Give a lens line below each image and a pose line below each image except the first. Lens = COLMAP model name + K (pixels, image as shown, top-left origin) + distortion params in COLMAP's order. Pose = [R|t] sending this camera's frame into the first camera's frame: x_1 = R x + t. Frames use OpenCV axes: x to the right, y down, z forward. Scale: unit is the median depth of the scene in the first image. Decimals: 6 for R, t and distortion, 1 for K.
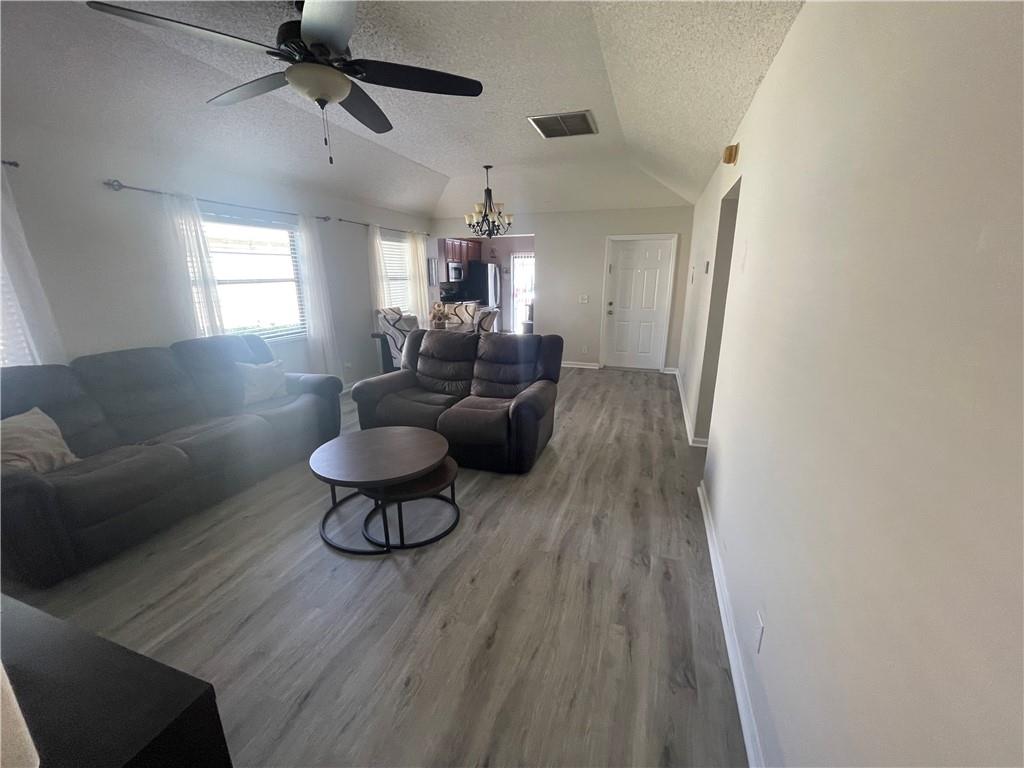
lens RADIAL K [[408.8, 0, 514.1], [0, 408.8, 386.2], [0, 0, 1]] dist [-0.002067, 0.001471]
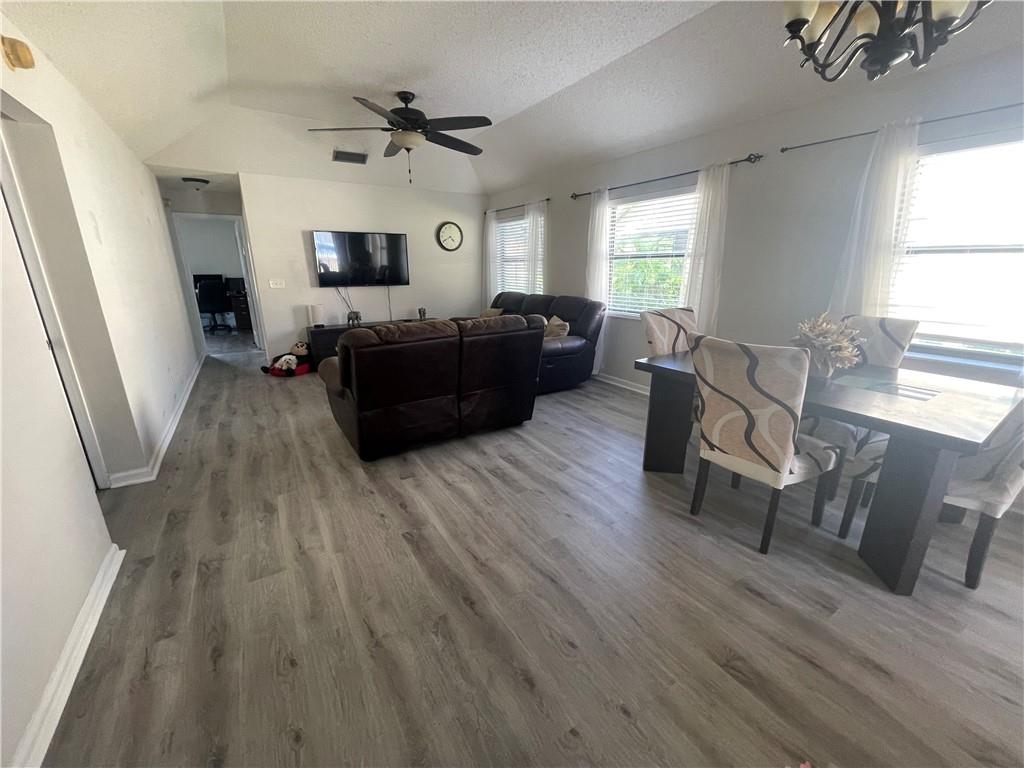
lens RADIAL K [[408.8, 0, 513.1], [0, 408.8, 382.6], [0, 0, 1]] dist [-0.002067, 0.001471]
pose [[-0.626053, 0.223182, -0.747160, 0.461261], [-0.196433, 0.882129, 0.428091, -0.394429], [0.754633, 0.414775, -0.508420, 1.573702]]
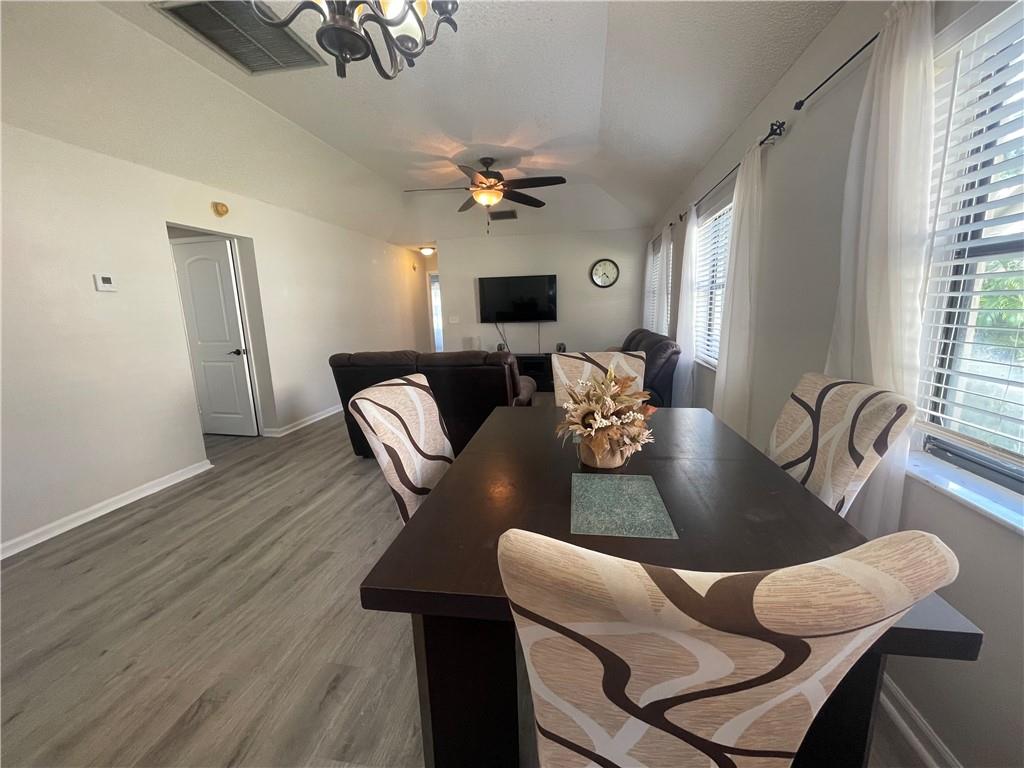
lens RADIAL K [[408.8, 0, 514.9], [0, 408.8, 384.9], [0, 0, 1]] dist [-0.002067, 0.001471]
pose [[-0.986179, 0.061527, -0.153834, -0.148312], [-0.011076, 0.901932, 0.431736, -0.464522], [0.165312, 0.427473, -0.888785, 1.903612]]
